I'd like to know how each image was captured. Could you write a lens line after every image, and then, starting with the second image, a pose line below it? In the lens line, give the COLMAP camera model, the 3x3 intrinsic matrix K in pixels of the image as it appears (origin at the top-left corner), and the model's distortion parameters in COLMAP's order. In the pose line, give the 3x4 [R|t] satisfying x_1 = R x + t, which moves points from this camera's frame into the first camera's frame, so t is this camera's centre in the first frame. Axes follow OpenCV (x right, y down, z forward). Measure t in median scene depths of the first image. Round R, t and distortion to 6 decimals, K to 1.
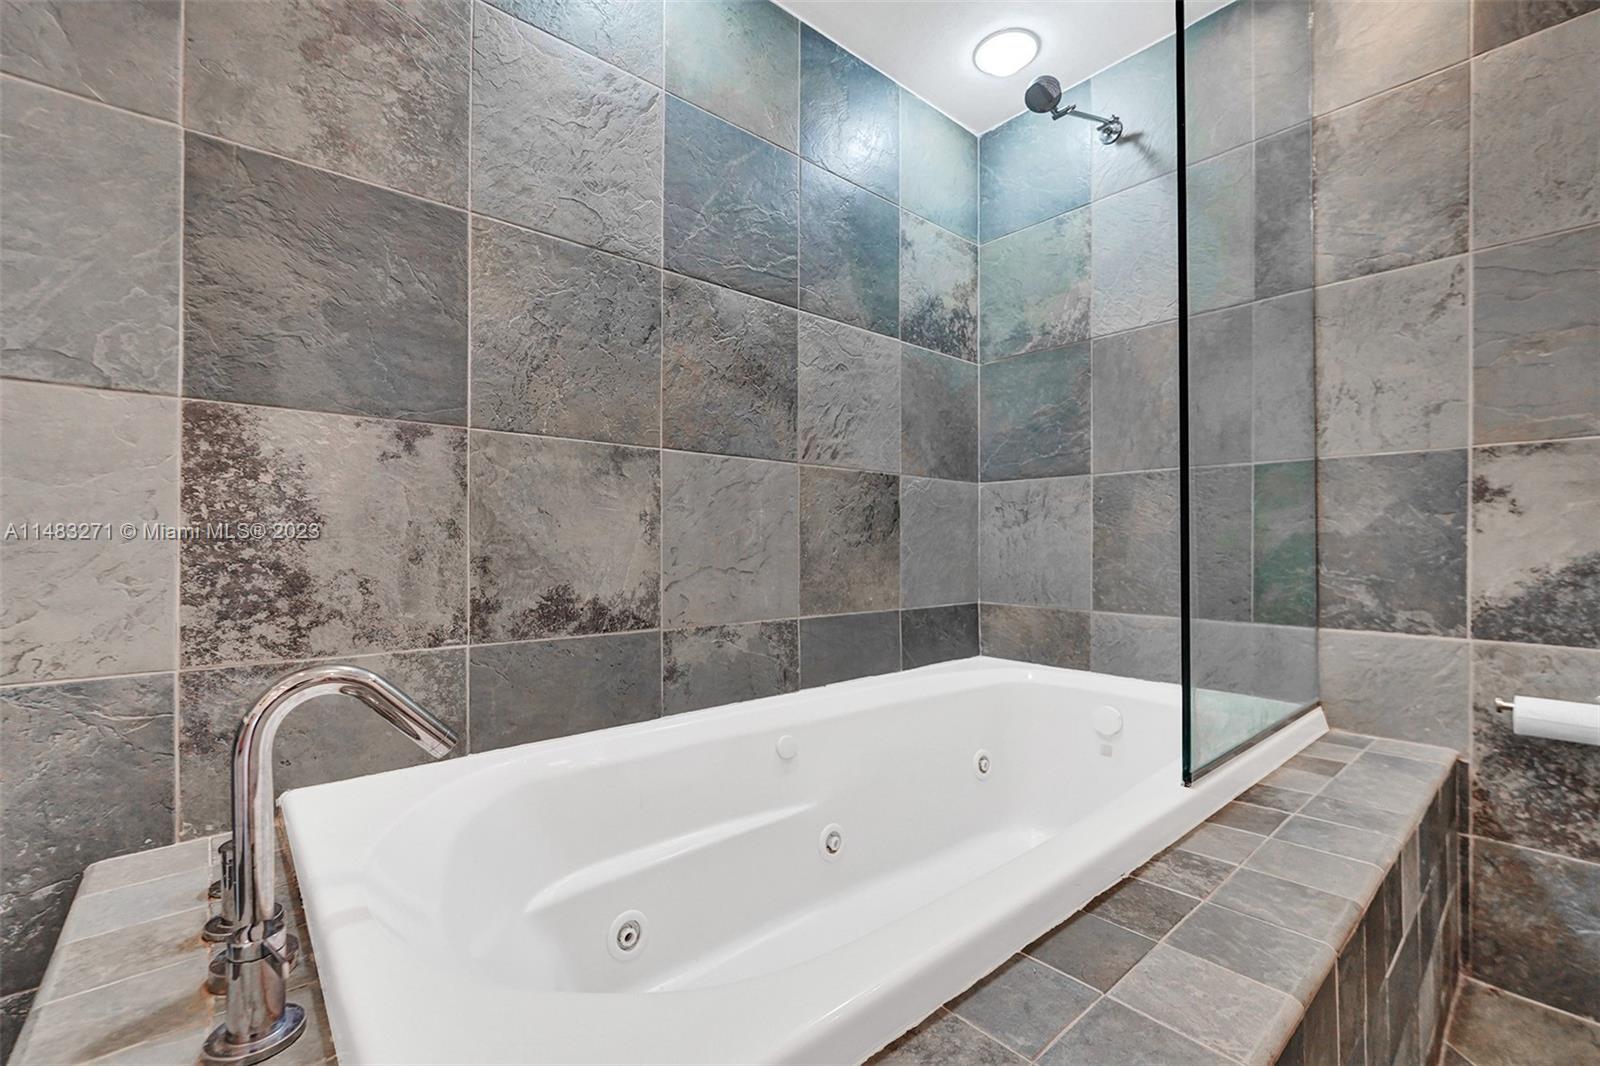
lens RADIAL K [[674.7, 0, 770.4], [0, 674.7, 529.8], [0, 0, 1]] dist [-0.018850, 0.006353]
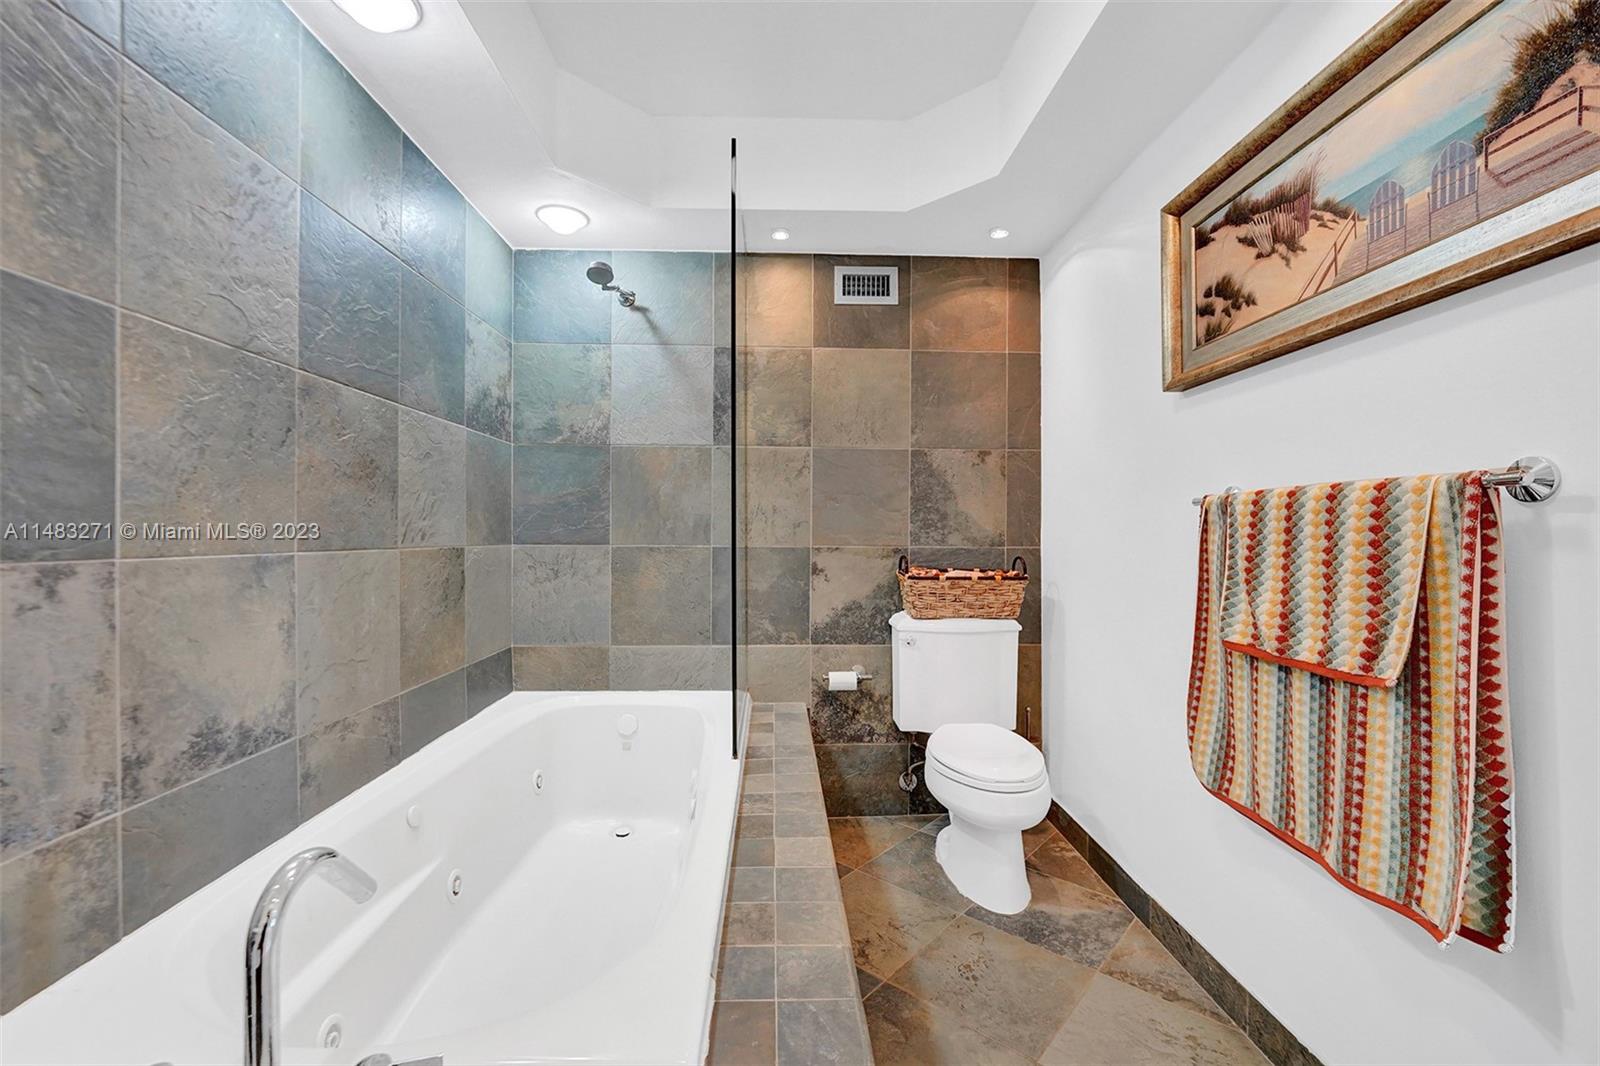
lens RADIAL K [[674.7, 0, 770.4], [0, 674.7, 529.8], [0, 0, 1]] dist [-0.018850, 0.006353]
pose [[0.641137, -0.005105, 0.767409, -0.559830], [-0.001006, 0.999971, 0.007493, -0.194684], [-0.767426, -0.005576, 0.641114, -0.181731]]
